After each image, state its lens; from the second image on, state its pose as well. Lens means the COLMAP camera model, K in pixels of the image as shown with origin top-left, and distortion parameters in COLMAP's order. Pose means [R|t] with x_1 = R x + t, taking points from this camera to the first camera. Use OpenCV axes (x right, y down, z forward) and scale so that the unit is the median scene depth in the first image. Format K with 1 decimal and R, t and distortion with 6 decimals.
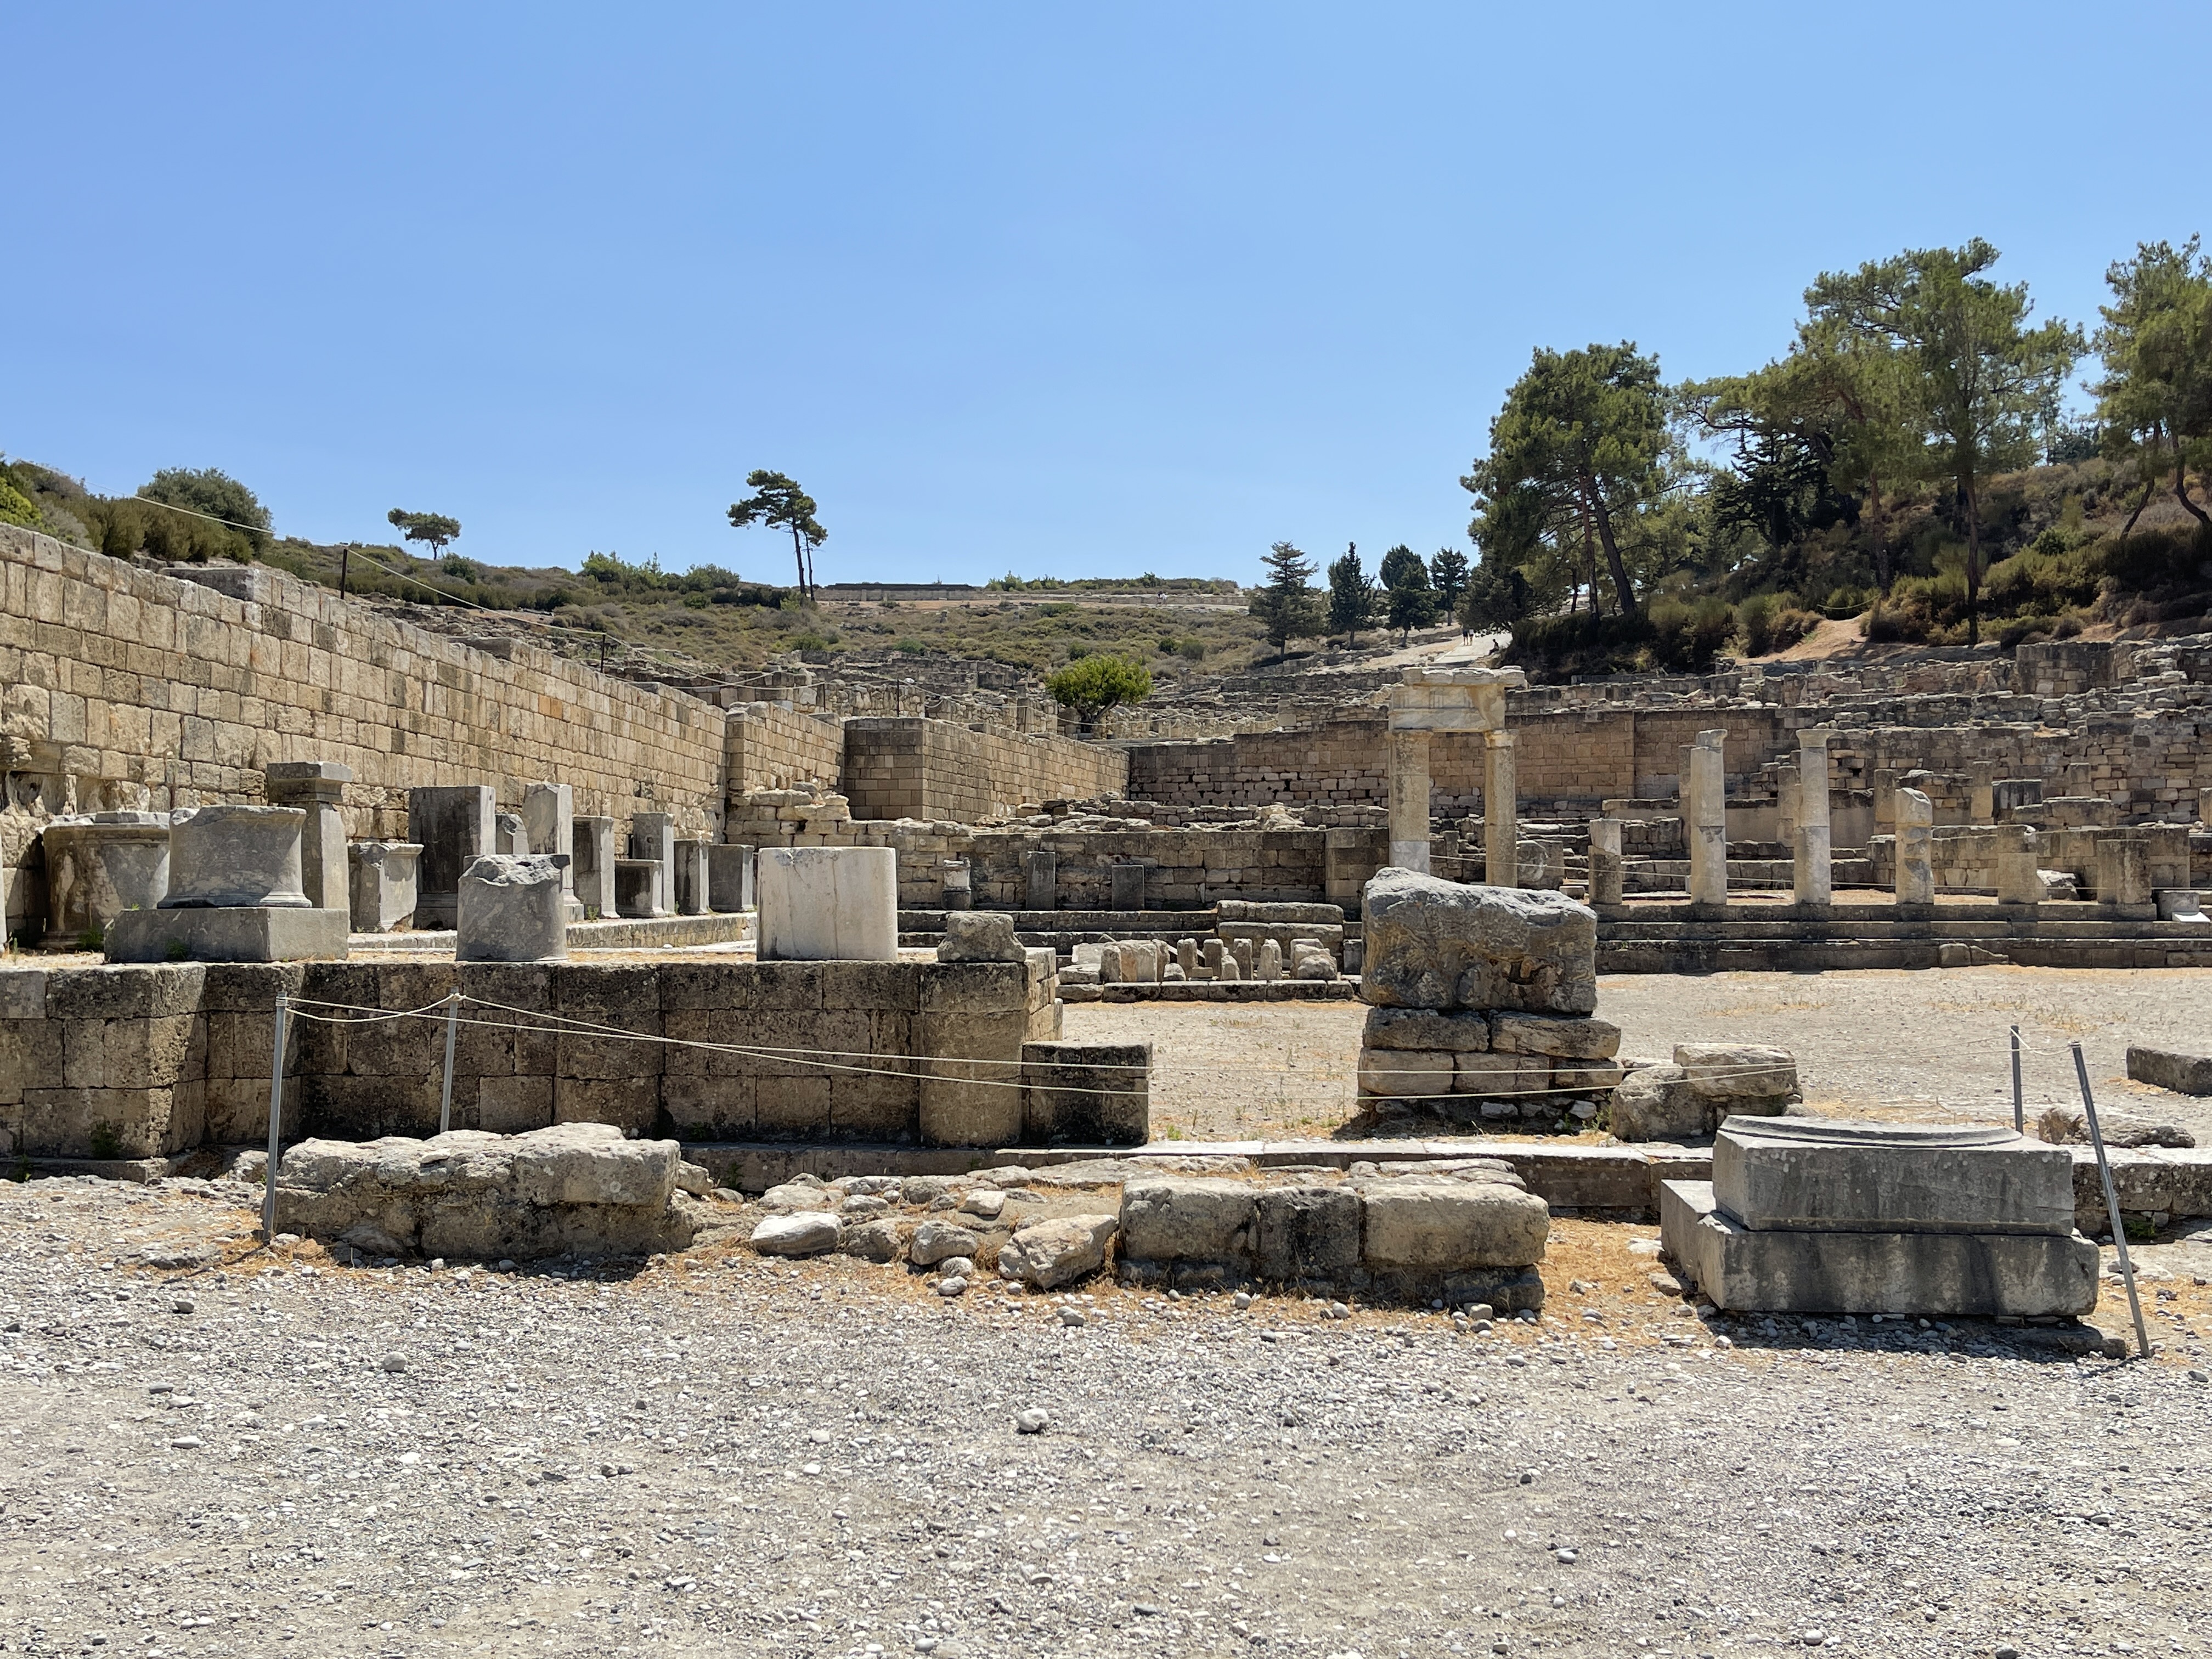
lens RADIAL K [[2050.7, 0, 1113.1], [0, 2050.7, 829.8], [0, 0, 1]] dist [0.067651, 0.000000]
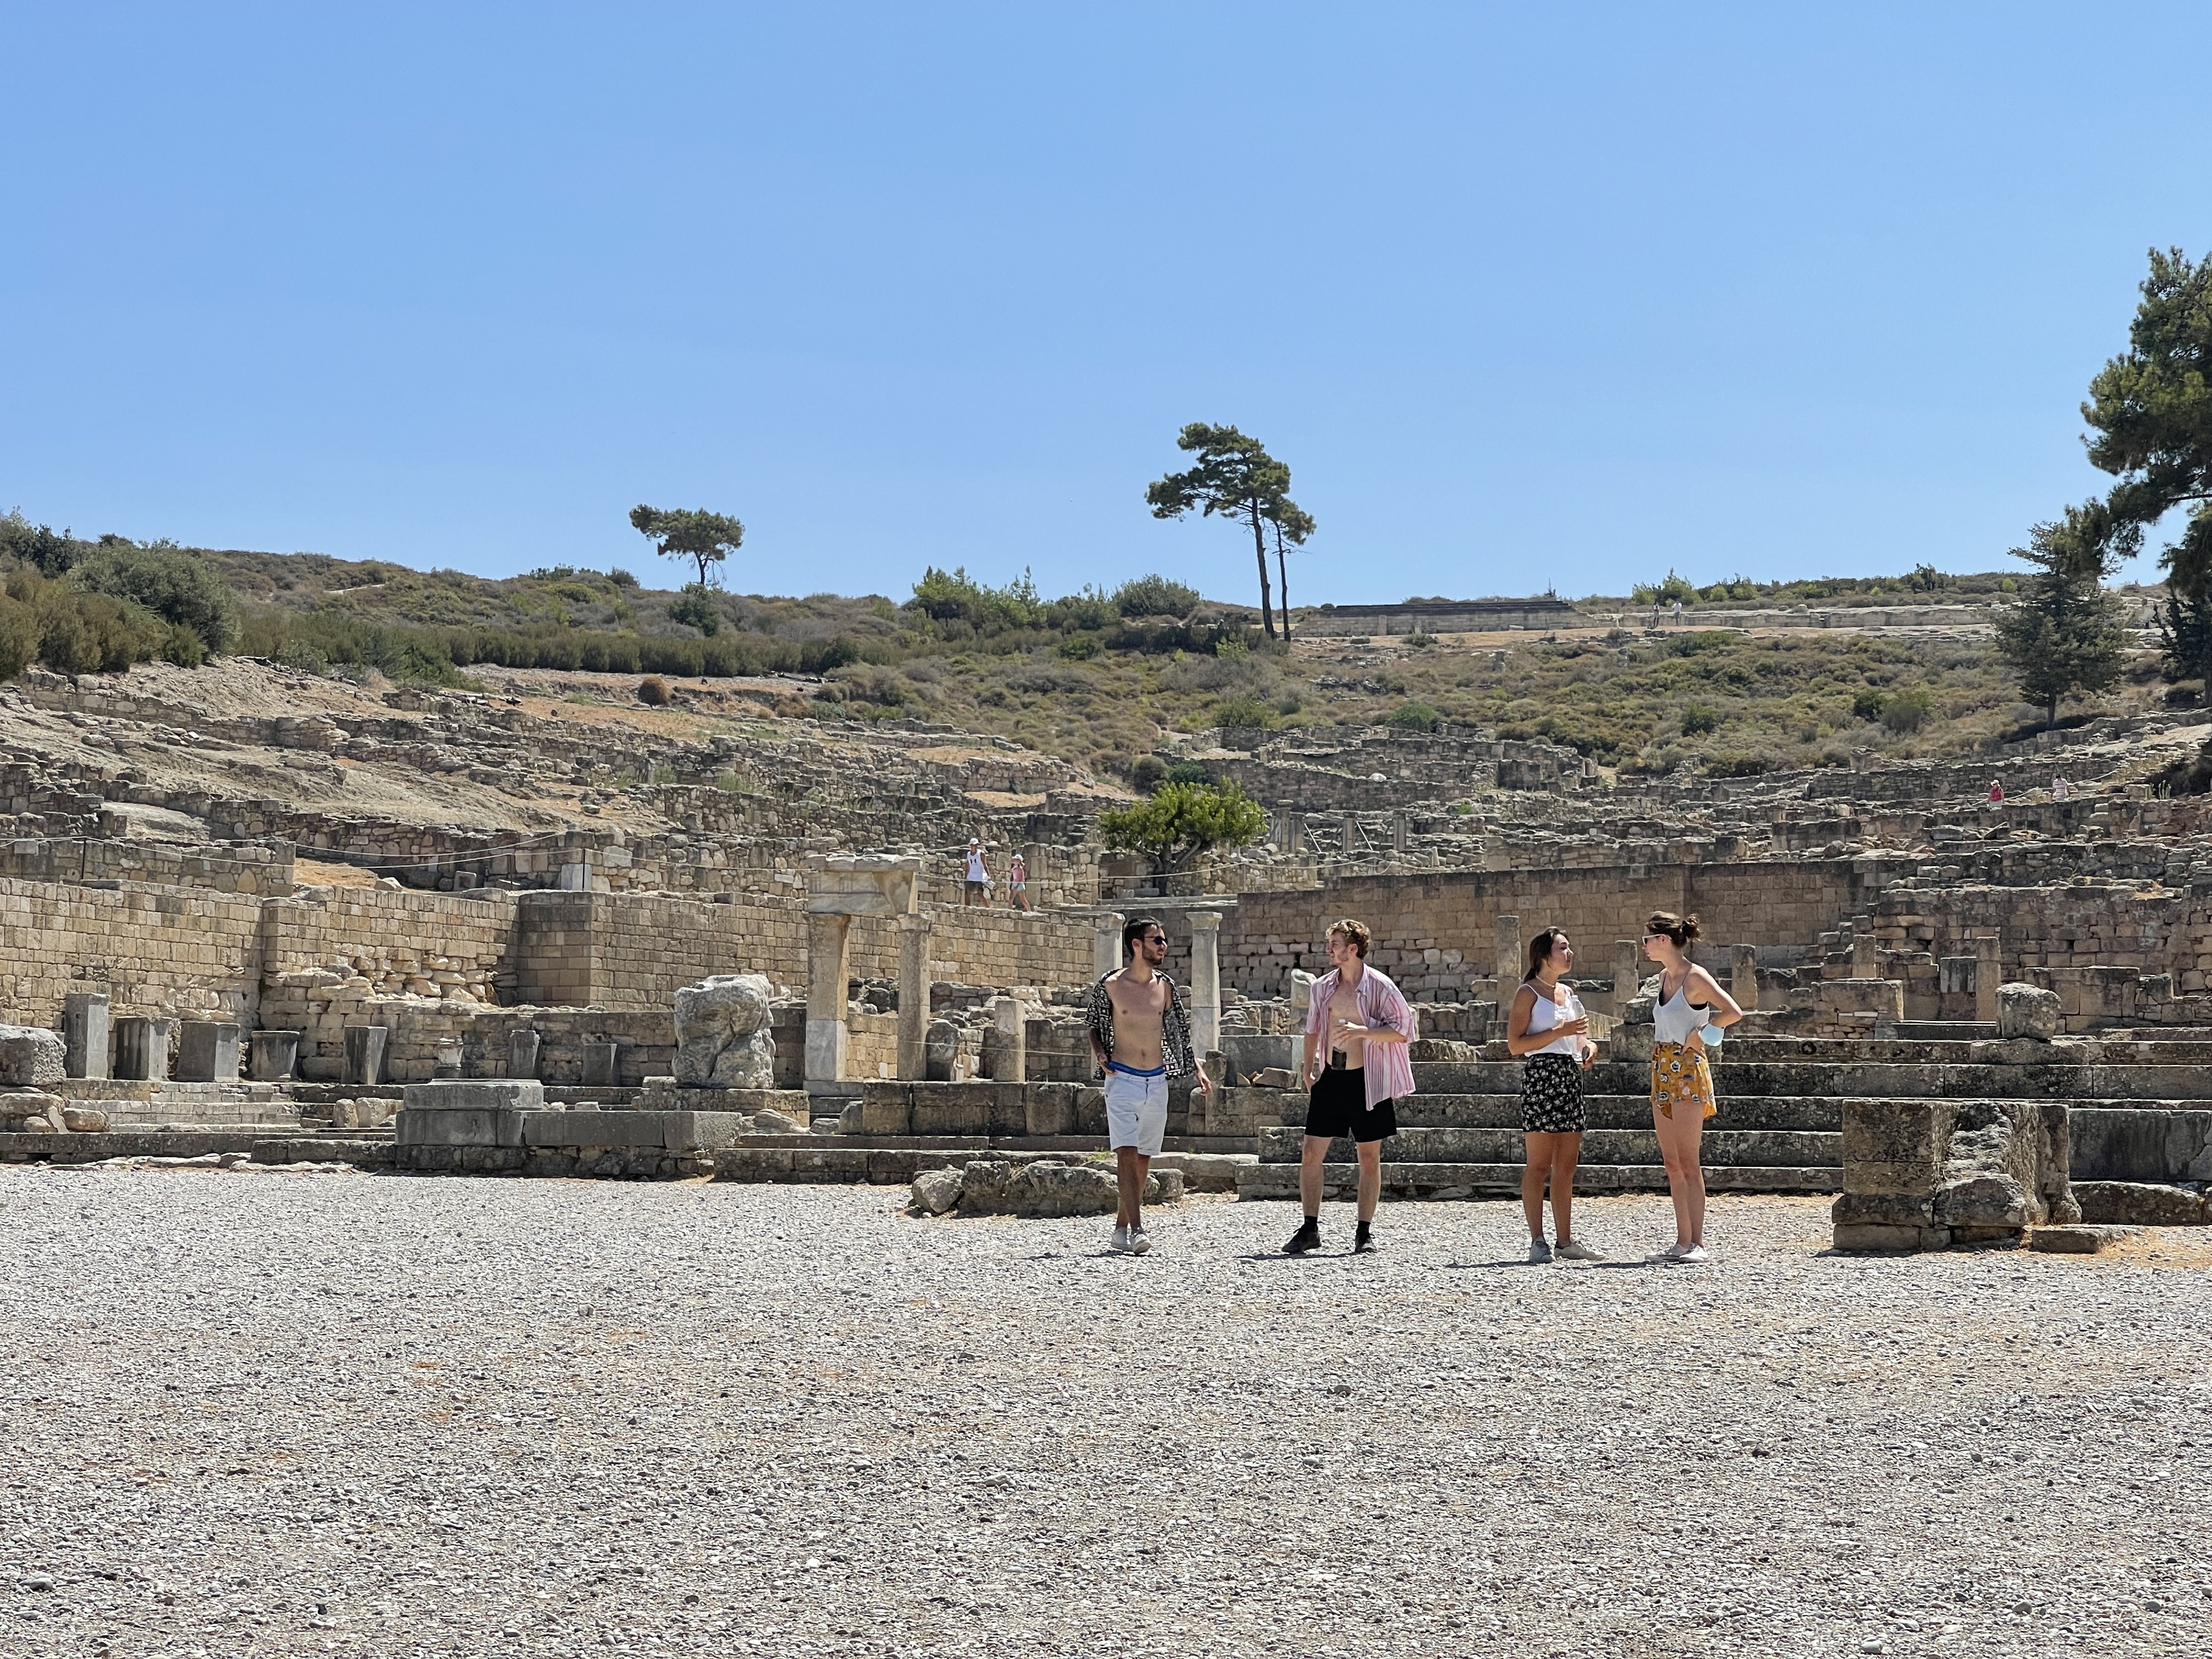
lens RADIAL K [[4124.0, 0, 1103.5], [0, 4124.0, 848.2], [0, 0, 1]] dist [0.286240, 0.000000]
pose [[0.961170, -0.008217, -0.275834, 0.152996], [-0.004287, 0.998991, -0.044696, 0.002066], [0.275923, 0.044143, 0.960166, -0.175081]]
